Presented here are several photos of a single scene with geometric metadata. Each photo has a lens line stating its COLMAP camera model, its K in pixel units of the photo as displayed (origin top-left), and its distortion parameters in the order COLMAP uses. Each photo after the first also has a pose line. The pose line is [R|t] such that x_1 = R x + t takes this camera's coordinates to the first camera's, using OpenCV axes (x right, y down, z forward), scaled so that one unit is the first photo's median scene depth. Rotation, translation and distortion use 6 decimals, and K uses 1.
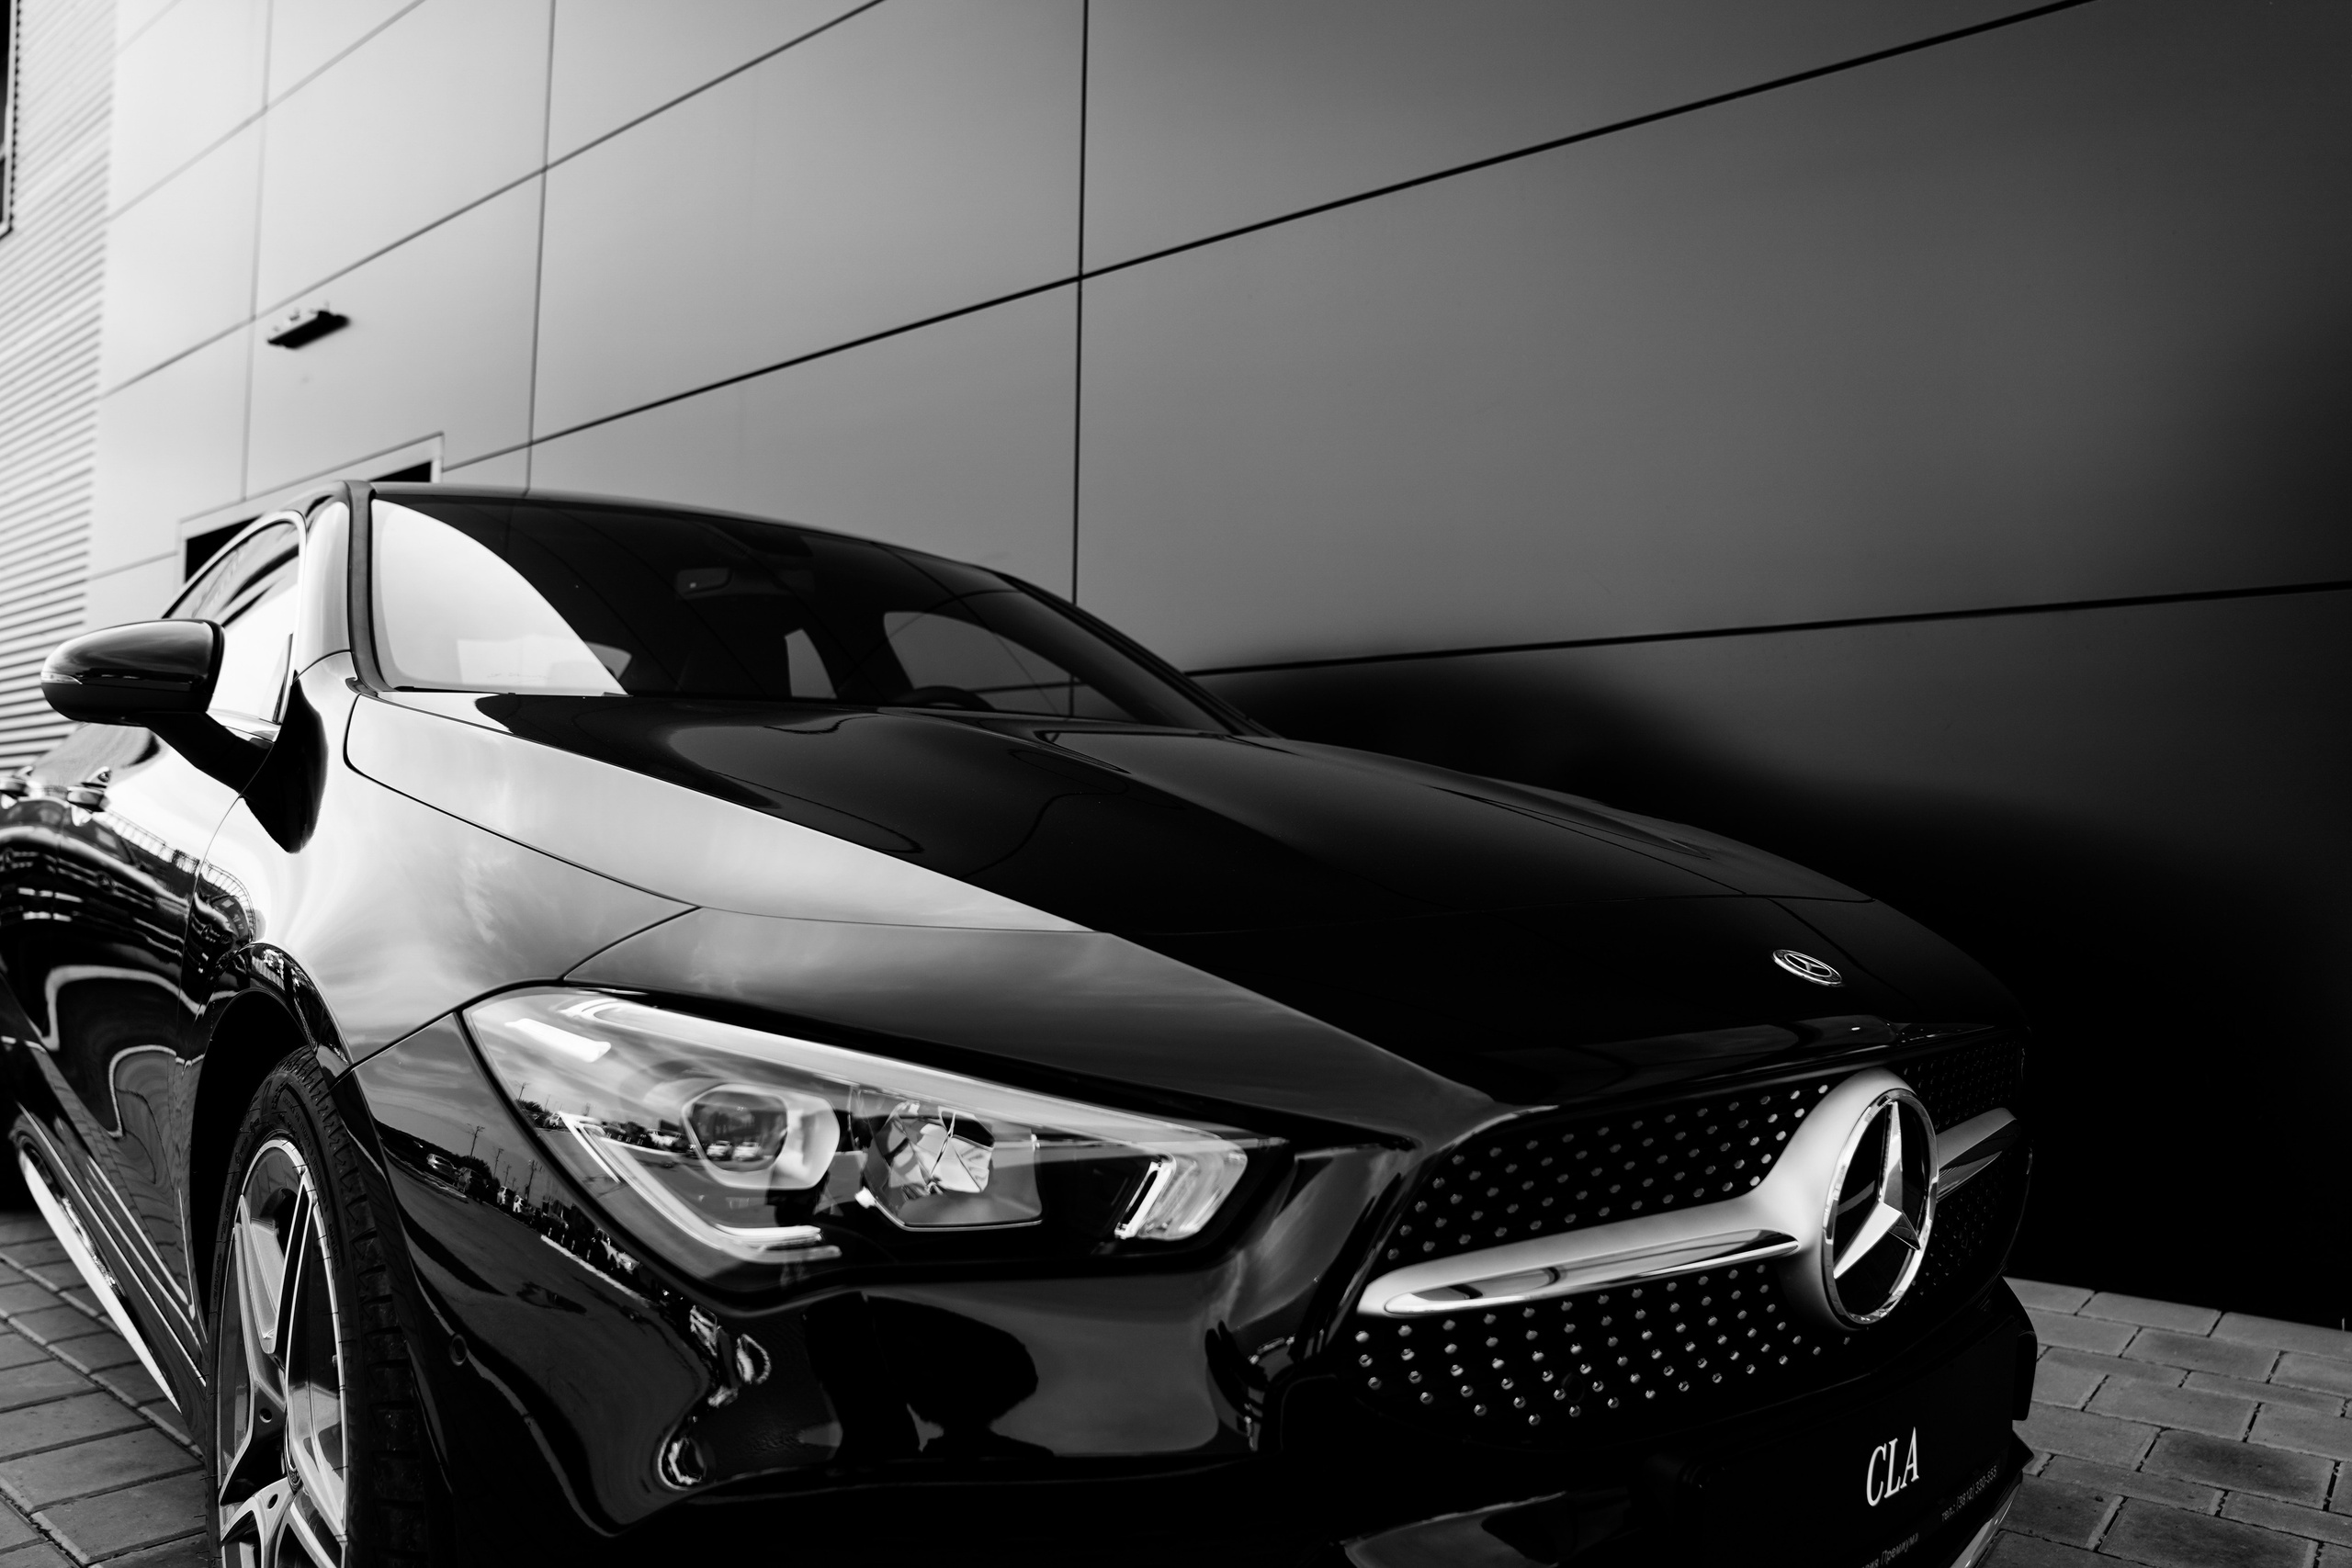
lens RADIAL K [[1646.8, 0, 1176.0], [0, 1646.8, 784.0], [0, 0, 1]] dist [-0.126900, 0.107417]
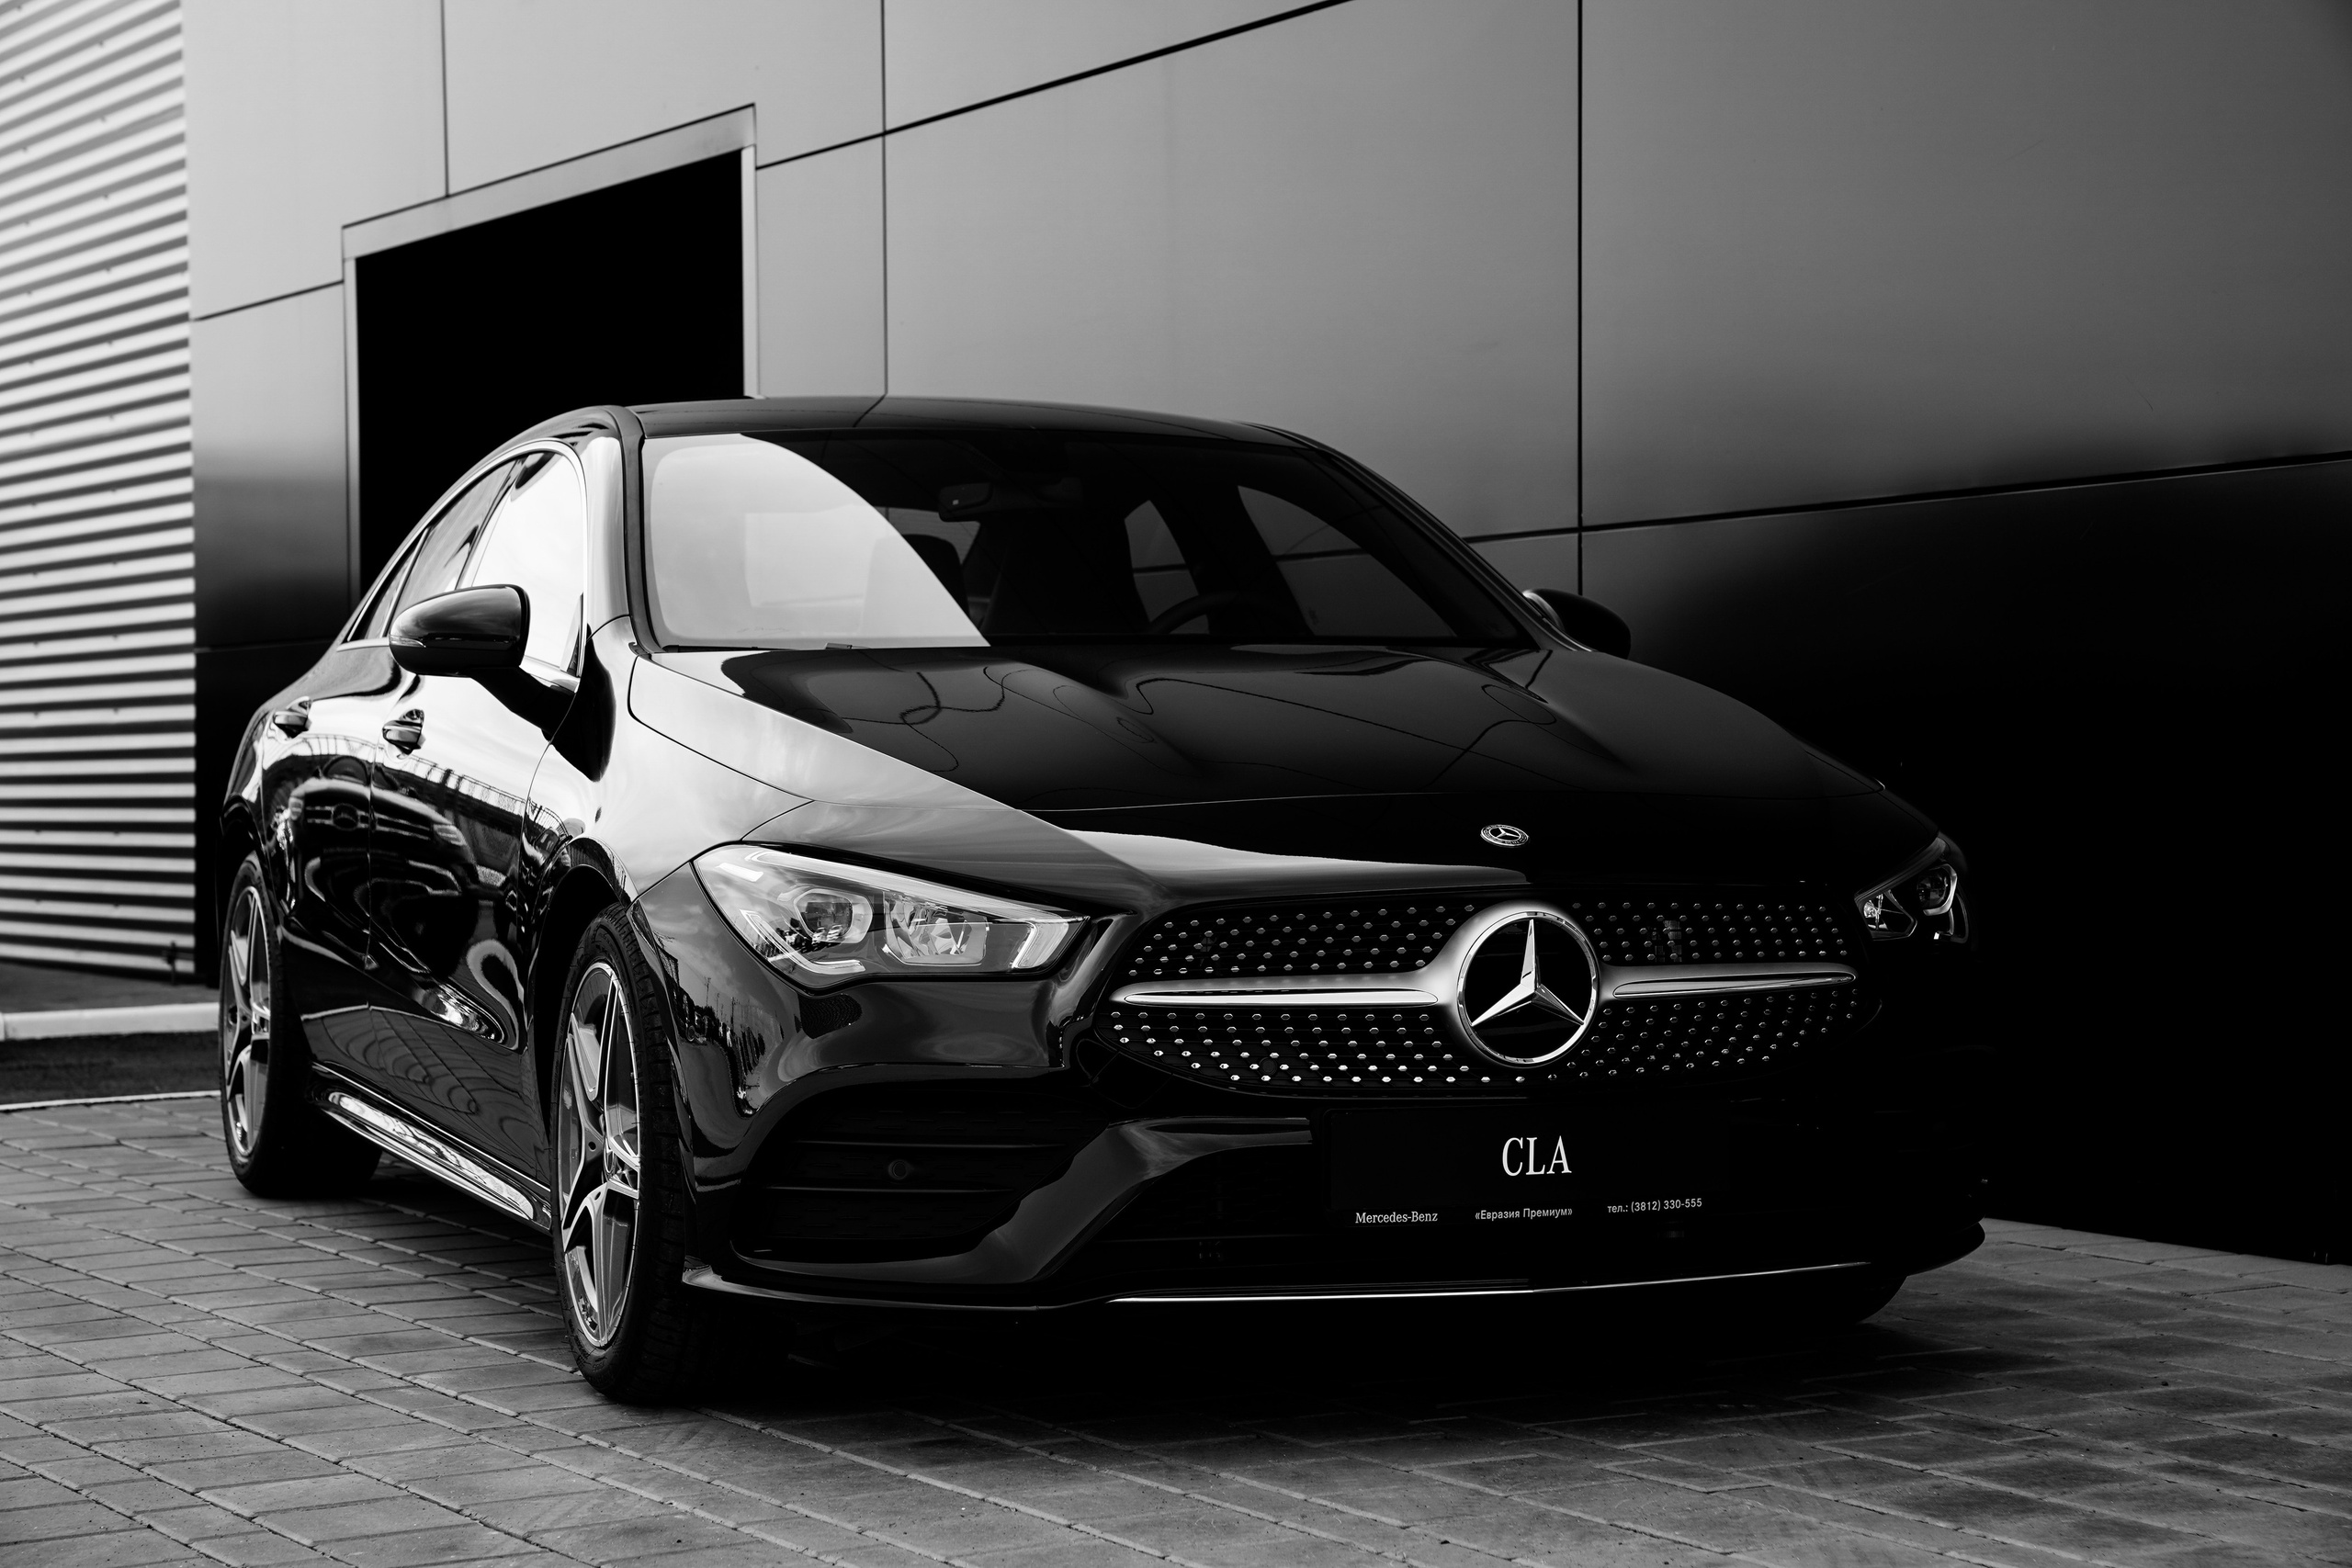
lens RADIAL K [[4555.7, 0, 1176.0], [0, 4555.7, 784.0], [0, 0, 1]] dist [0.252717, -0.205347]
pose [[0.935660, -0.015469, -0.352564, 1.668333], [0.029503, 0.998970, 0.034467, -0.094621], [0.351668, -0.042651, 0.935153, -3.210206]]
